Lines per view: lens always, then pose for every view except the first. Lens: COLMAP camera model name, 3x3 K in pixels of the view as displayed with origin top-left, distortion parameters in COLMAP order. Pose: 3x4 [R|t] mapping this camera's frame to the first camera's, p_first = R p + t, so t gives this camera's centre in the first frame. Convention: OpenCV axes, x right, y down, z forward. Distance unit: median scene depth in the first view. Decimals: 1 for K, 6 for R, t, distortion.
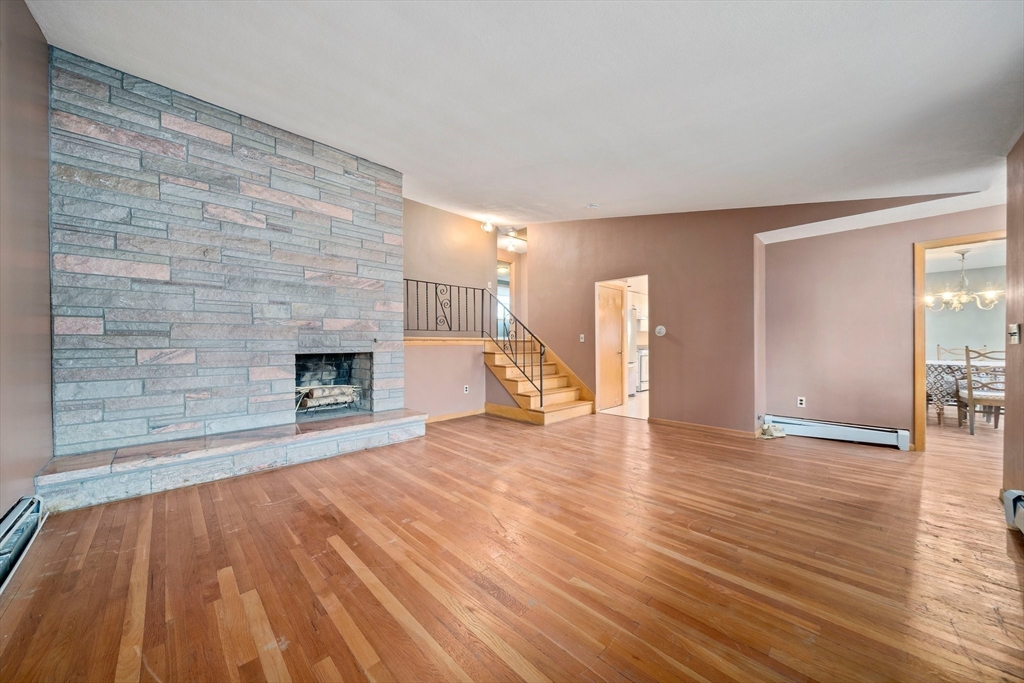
lens RADIAL K [[353.9, 0, 511.8], [0, 353.9, 345.7], [0, 0, 1]] dist [-0.008829, 0.000141]
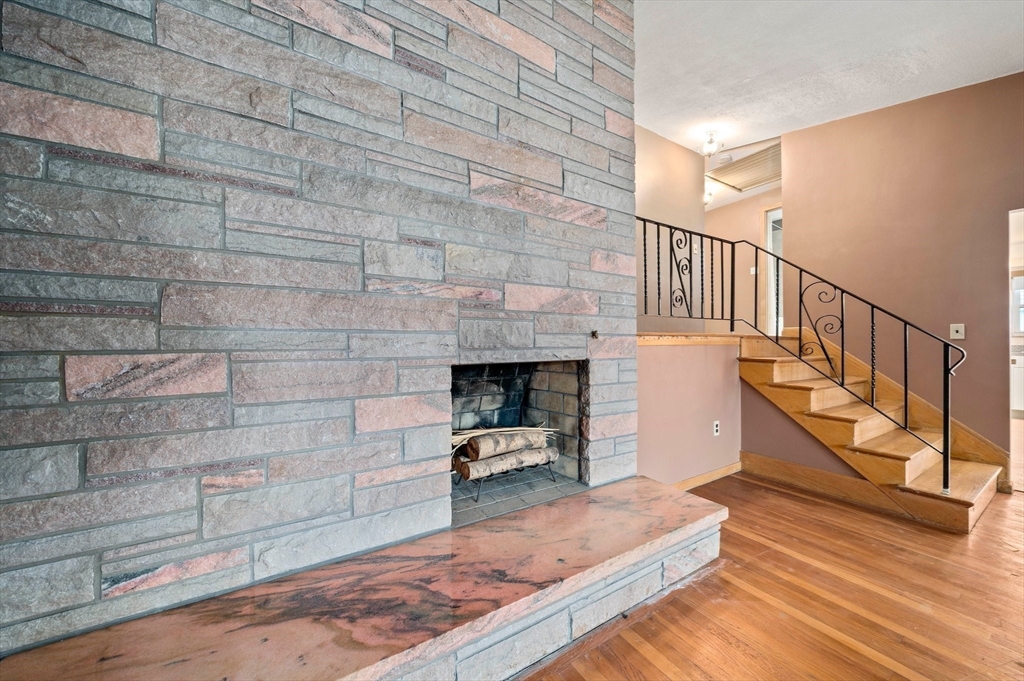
lens RADIAL K [[353.9, 0, 510.5], [0, 353.9, 346.2], [0, 0, 1]] dist [-0.008829, 0.000141]
pose [[0.971800, 0.003031, -0.235786, -0.472612], [-0.002655, 0.999995, 0.001911, -0.000244], [0.235791, -0.001231, 0.971803, 0.640315]]
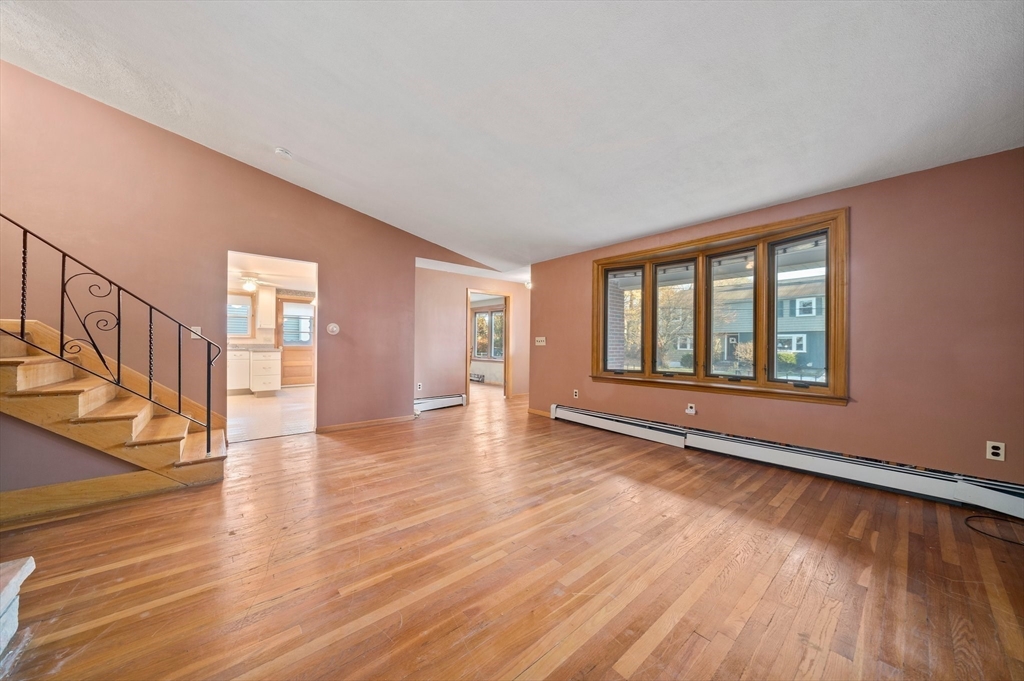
lens RADIAL K [[353.9, 0, 516.2], [0, 353.9, 343.4], [0, 0, 1]] dist [-0.008829, 0.000141]
pose [[0.058782, 0.007622, 0.998242, -0.638527], [-0.003373, 0.999967, -0.007437, 0.001051], [-0.998265, -0.002930, 0.058806, 0.658091]]
